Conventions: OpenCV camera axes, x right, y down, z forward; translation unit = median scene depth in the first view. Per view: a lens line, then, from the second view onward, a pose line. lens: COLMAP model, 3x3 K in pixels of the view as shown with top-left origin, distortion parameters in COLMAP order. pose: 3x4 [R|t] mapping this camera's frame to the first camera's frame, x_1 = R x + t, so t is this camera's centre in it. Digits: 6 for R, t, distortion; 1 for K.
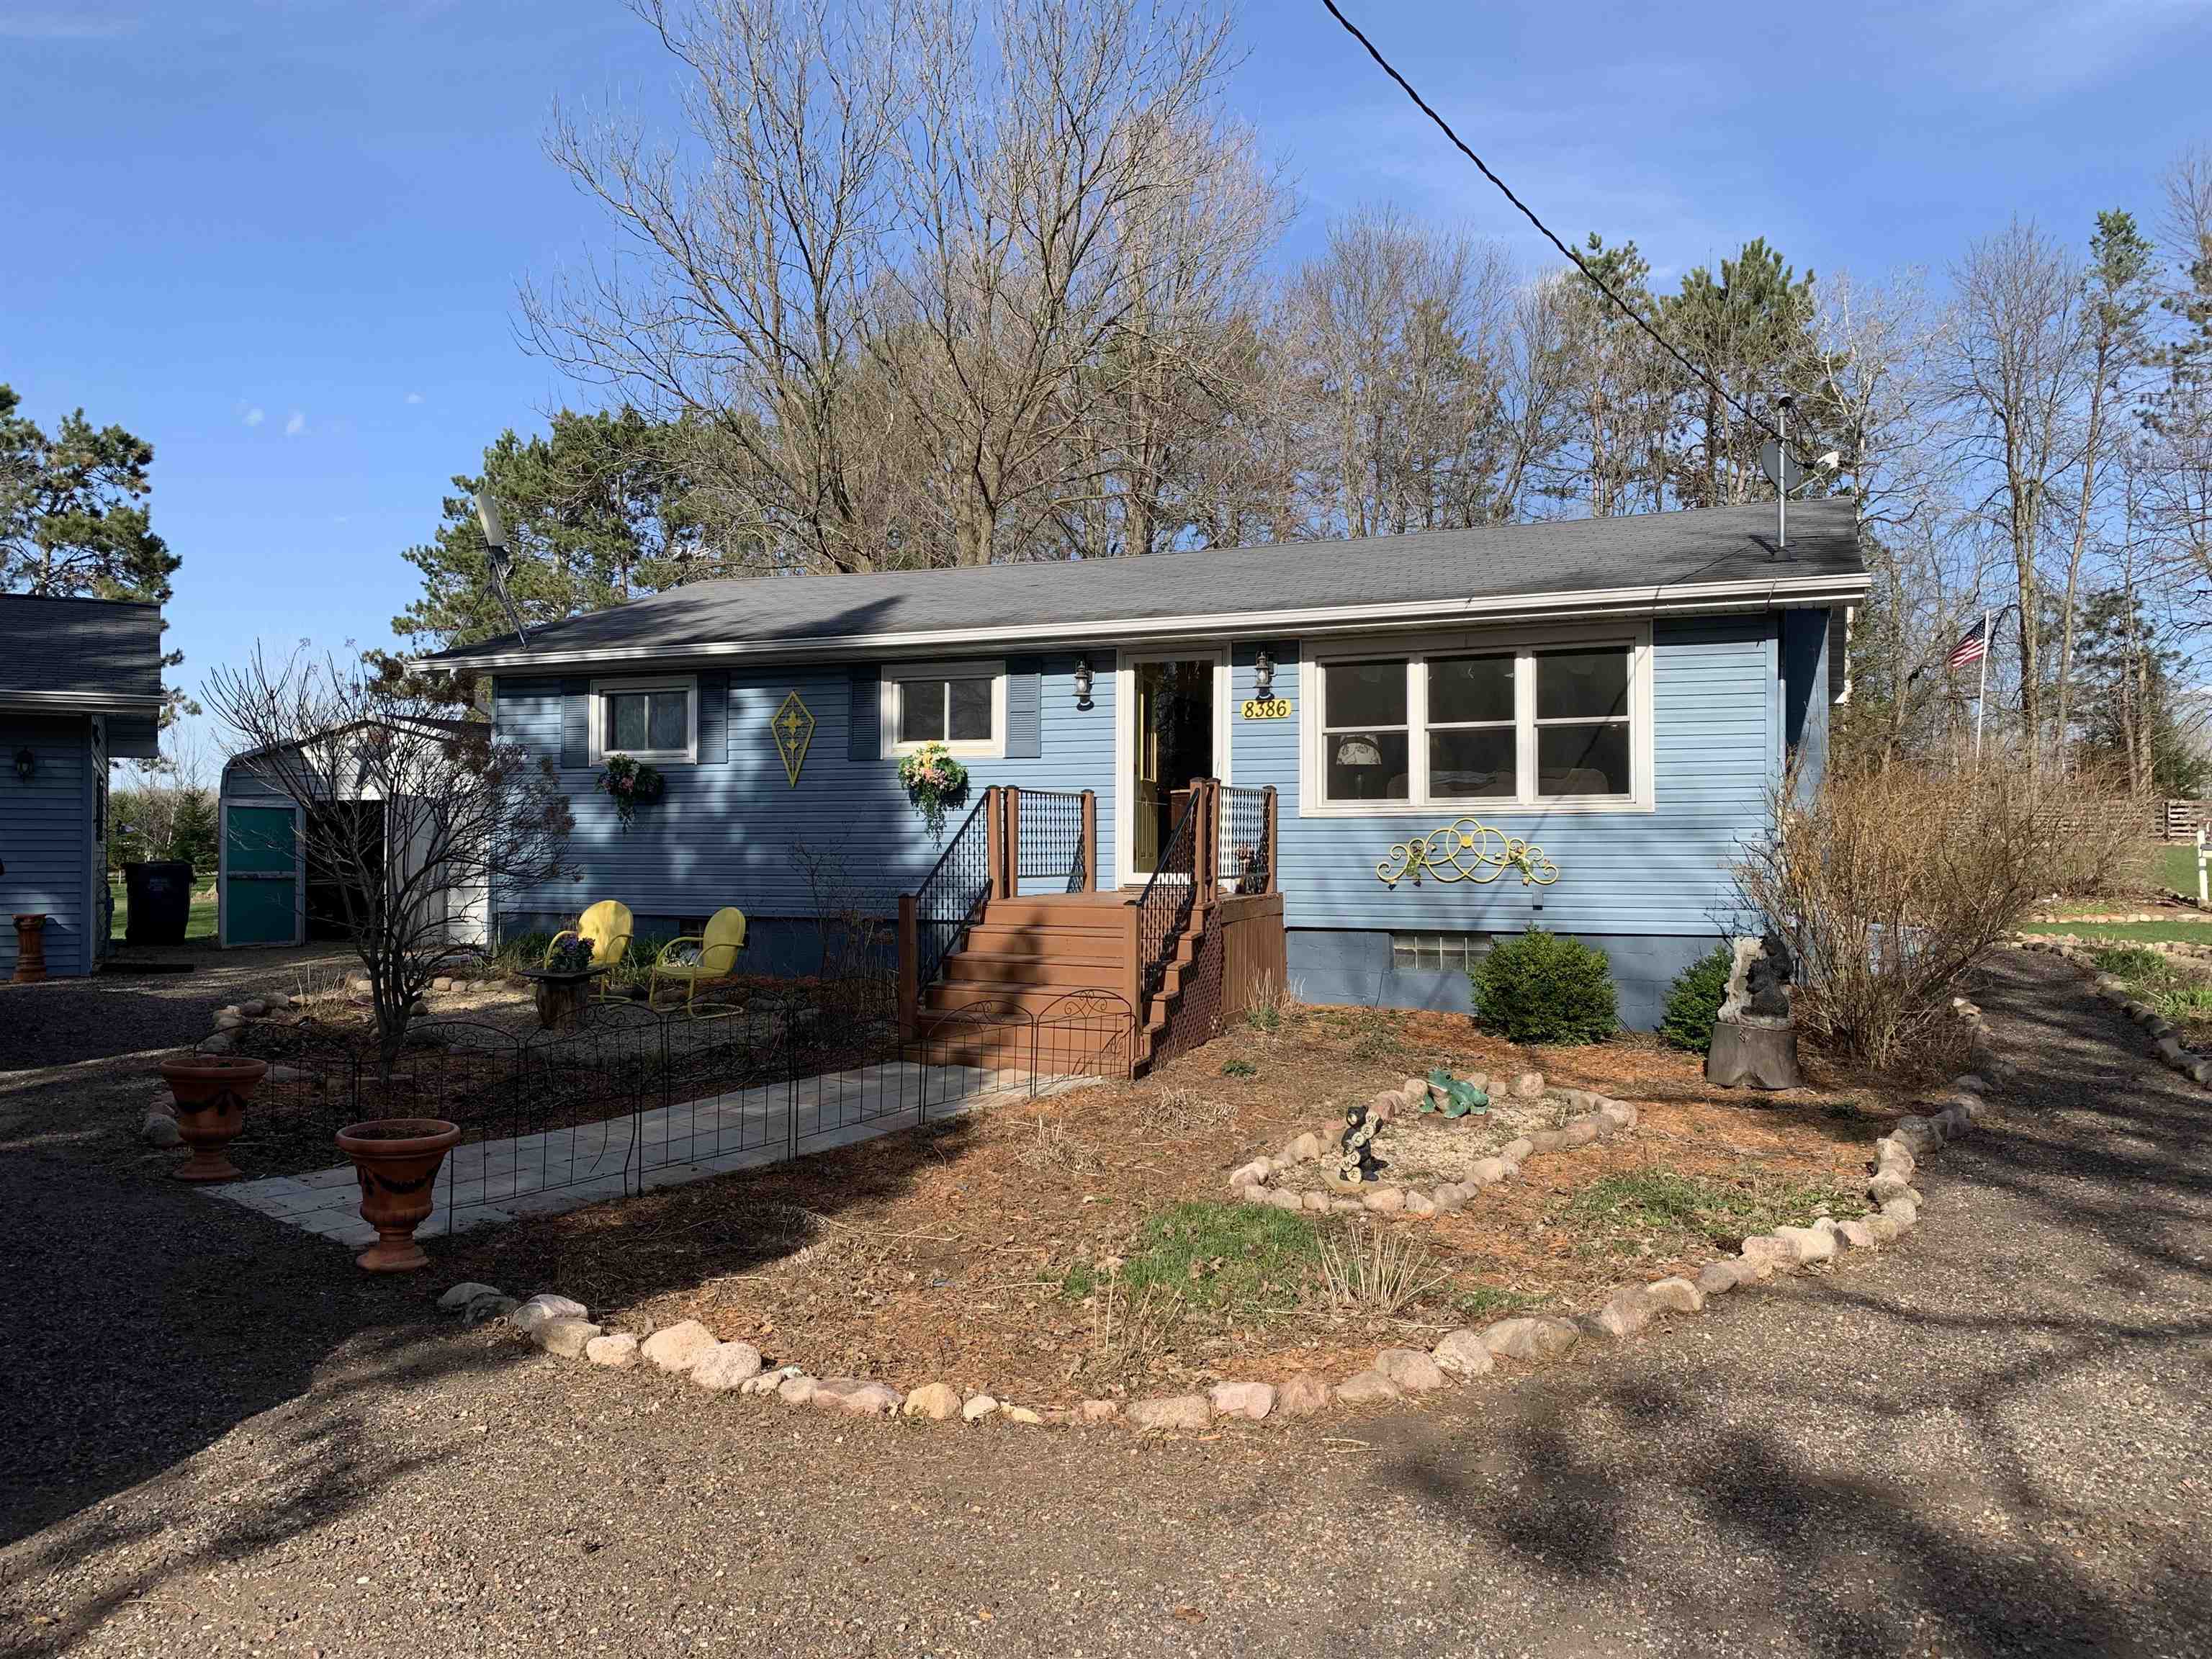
lens RADIAL K [[1697.0, 0, 1082.0], [0, 1697.0, 823.8], [0, 0, 1]] dist [0.036042, -0.006464]
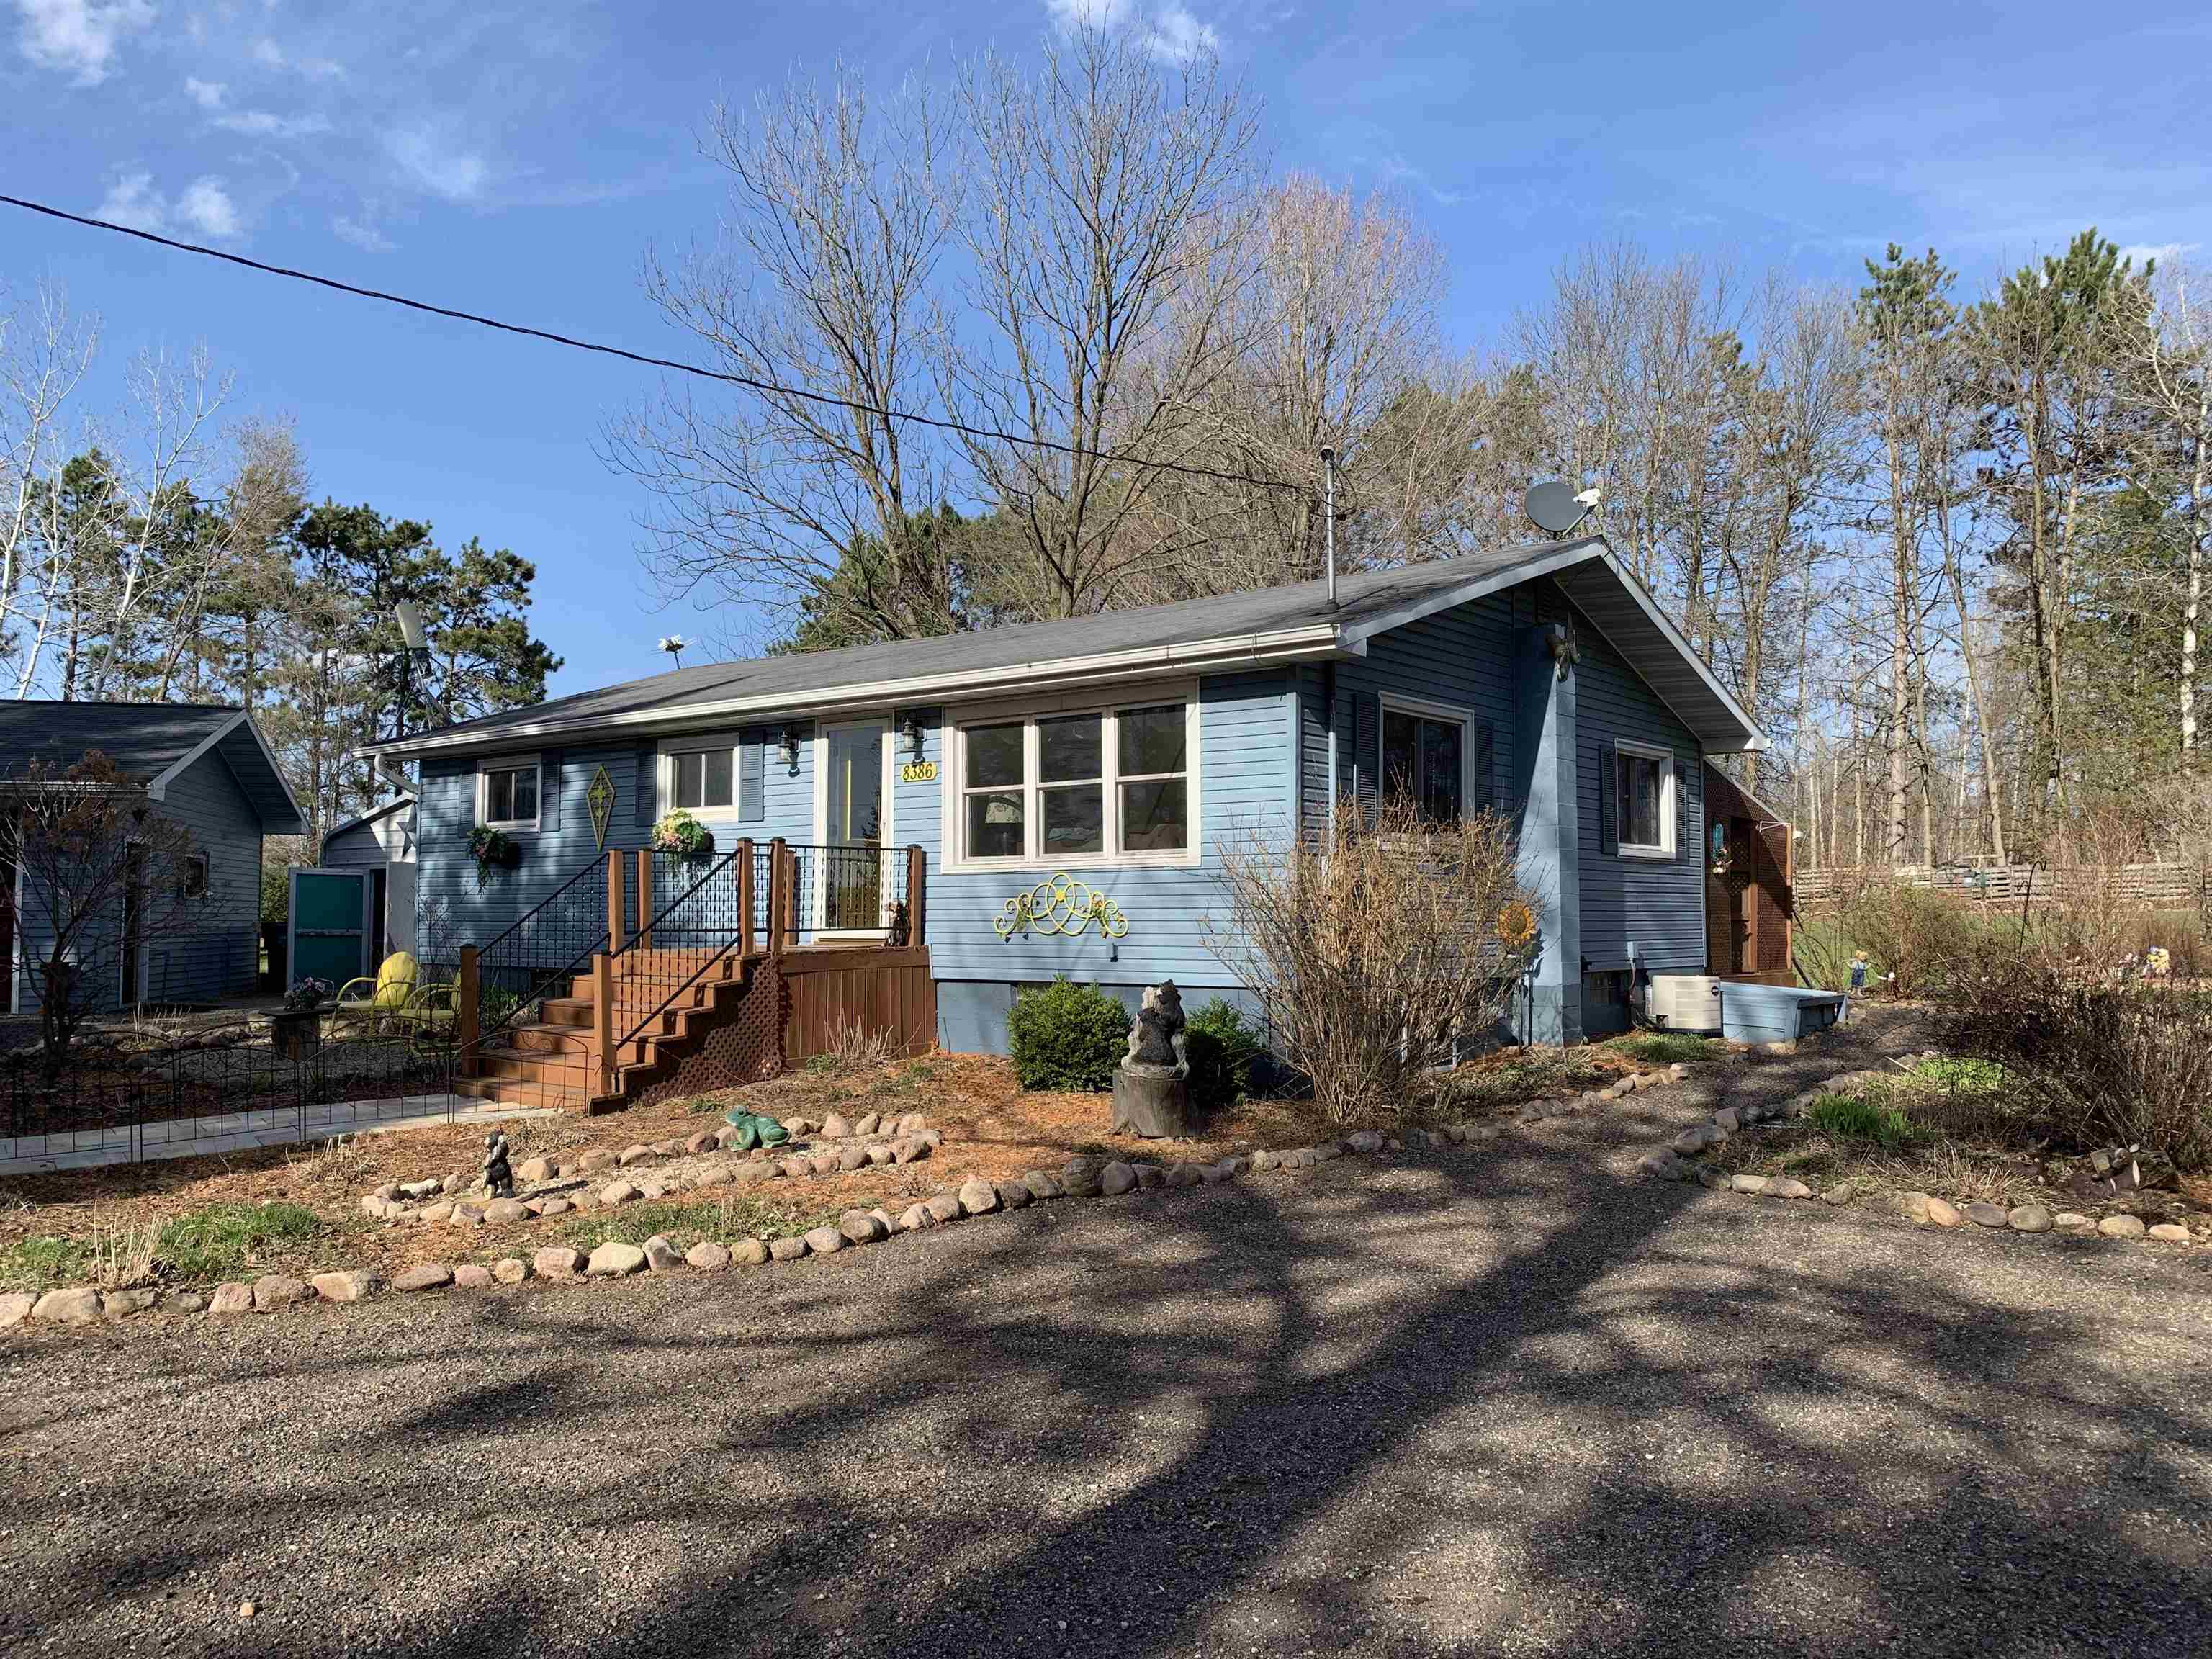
lens RADIAL K [[1697.0, 0, 1082.0], [0, 1697.0, 823.8], [0, 0, 1]] dist [0.036042, -0.006464]
pose [[0.963625, -0.015963, -0.266781, 0.334533], [0.005481, 0.999185, -0.039991, 0.005079], [0.267202, 0.037074, 0.962927, 0.005568]]
